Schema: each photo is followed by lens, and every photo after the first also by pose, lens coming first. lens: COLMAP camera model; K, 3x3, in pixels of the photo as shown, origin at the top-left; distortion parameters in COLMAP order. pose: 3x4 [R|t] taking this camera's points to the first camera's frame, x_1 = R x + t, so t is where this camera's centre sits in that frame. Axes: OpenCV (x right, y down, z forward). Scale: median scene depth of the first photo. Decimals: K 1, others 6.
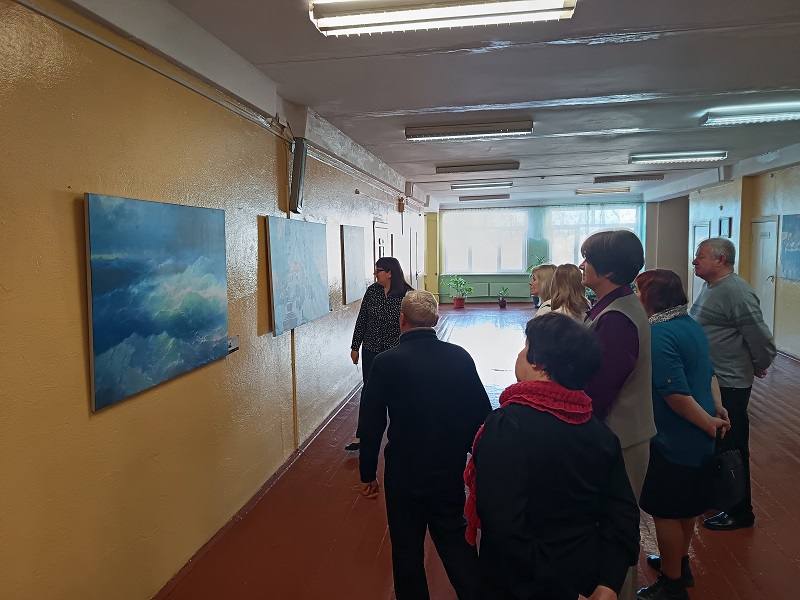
lens RADIAL K [[559.1, 0, 400.0], [0, 559.1, 300.0], [0, 0, 1]] dist [0.116449, -0.118121]
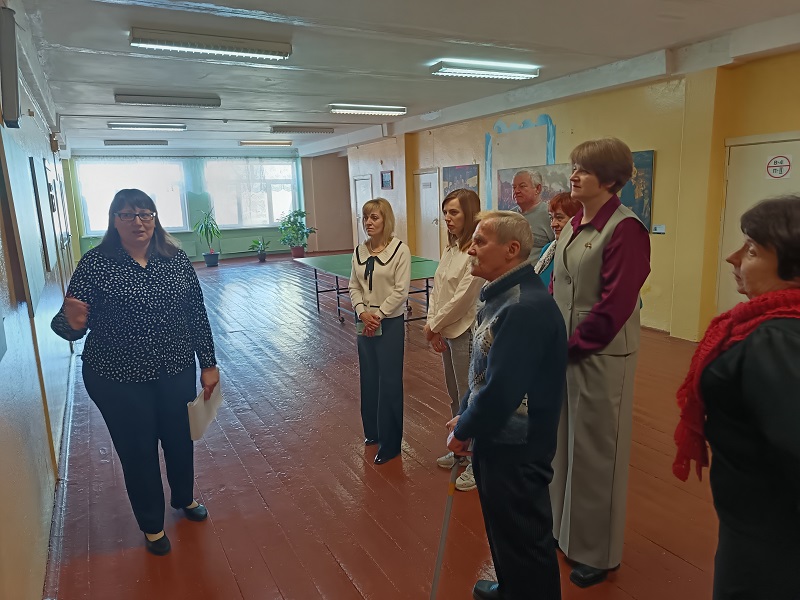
lens RADIAL K [[559.1, 0, 400.0], [0, 559.1, 300.0], [0, 0, 1]] dist [0.116449, -0.118121]
pose [[0.786600, -0.127274, 0.604203, -0.123820], [0.086400, 0.991586, 0.096393, 0.004670], [-0.611388, -0.023620, 0.790979, 0.102936]]
